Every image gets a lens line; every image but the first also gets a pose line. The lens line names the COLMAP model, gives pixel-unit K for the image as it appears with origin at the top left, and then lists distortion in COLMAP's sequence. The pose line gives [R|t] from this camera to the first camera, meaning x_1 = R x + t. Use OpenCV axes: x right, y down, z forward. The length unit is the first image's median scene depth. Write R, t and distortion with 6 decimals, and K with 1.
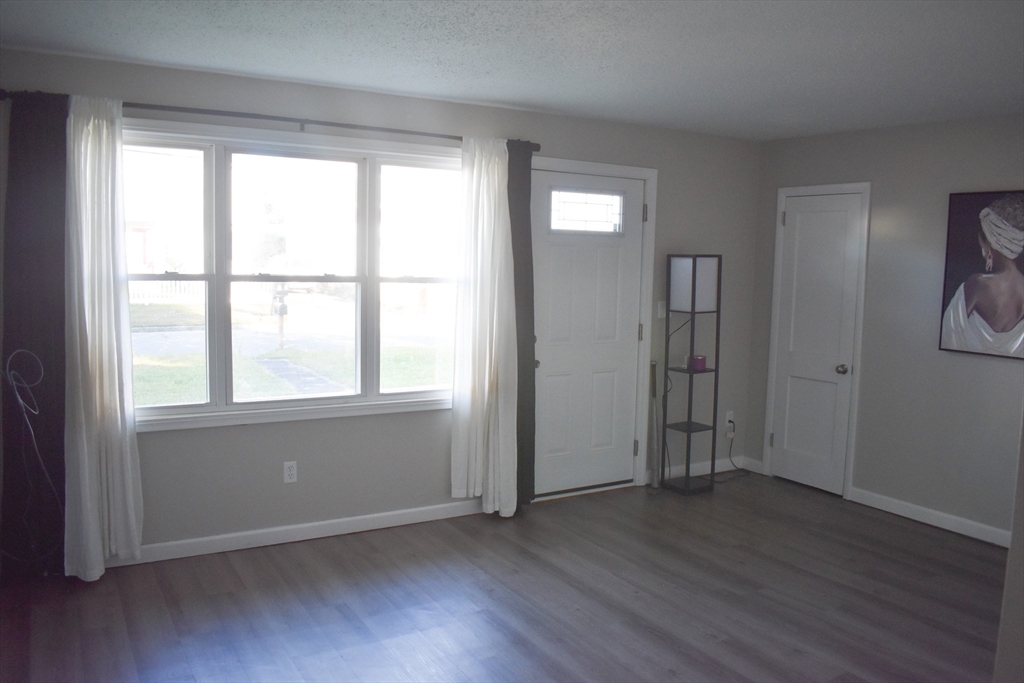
lens RADIAL K [[803.0, 0, 508.3], [0, 803.0, 338.7], [0, 0, 1]] dist [-0.089206, 0.001289]
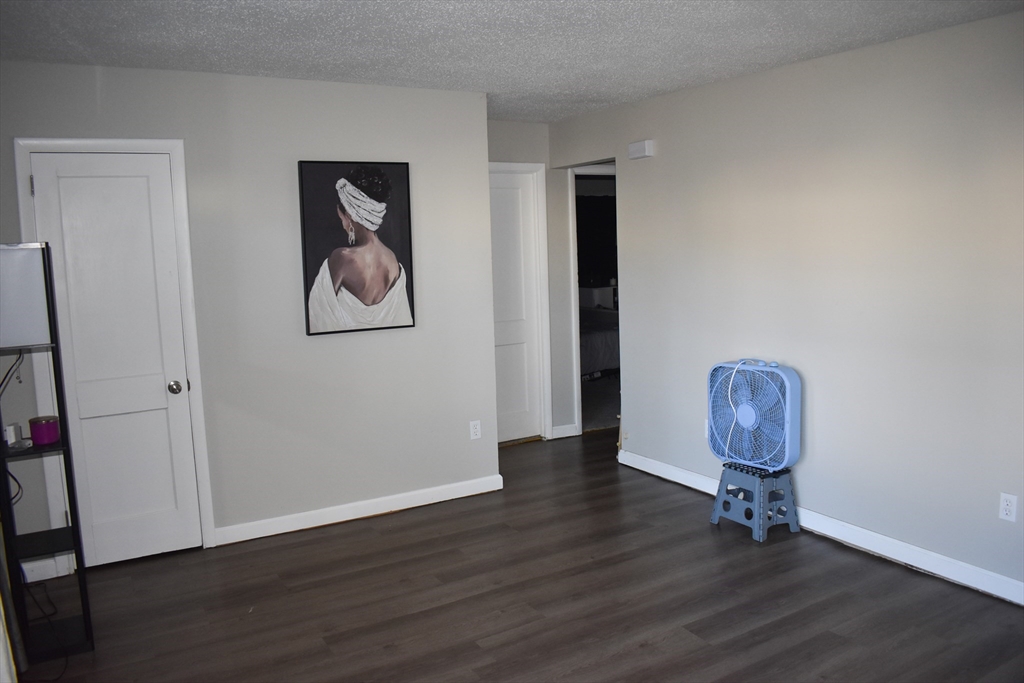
lens RADIAL K [[803.0, 0, 508.3], [0, 803.0, 338.7], [0, 0, 1]] dist [-0.089206, 0.001289]
pose [[0.009861, -0.142688, 0.989719, -0.377411], [0.131426, 0.981366, 0.140174, -0.085365], [-0.991277, 0.128693, 0.028430, 0.789499]]
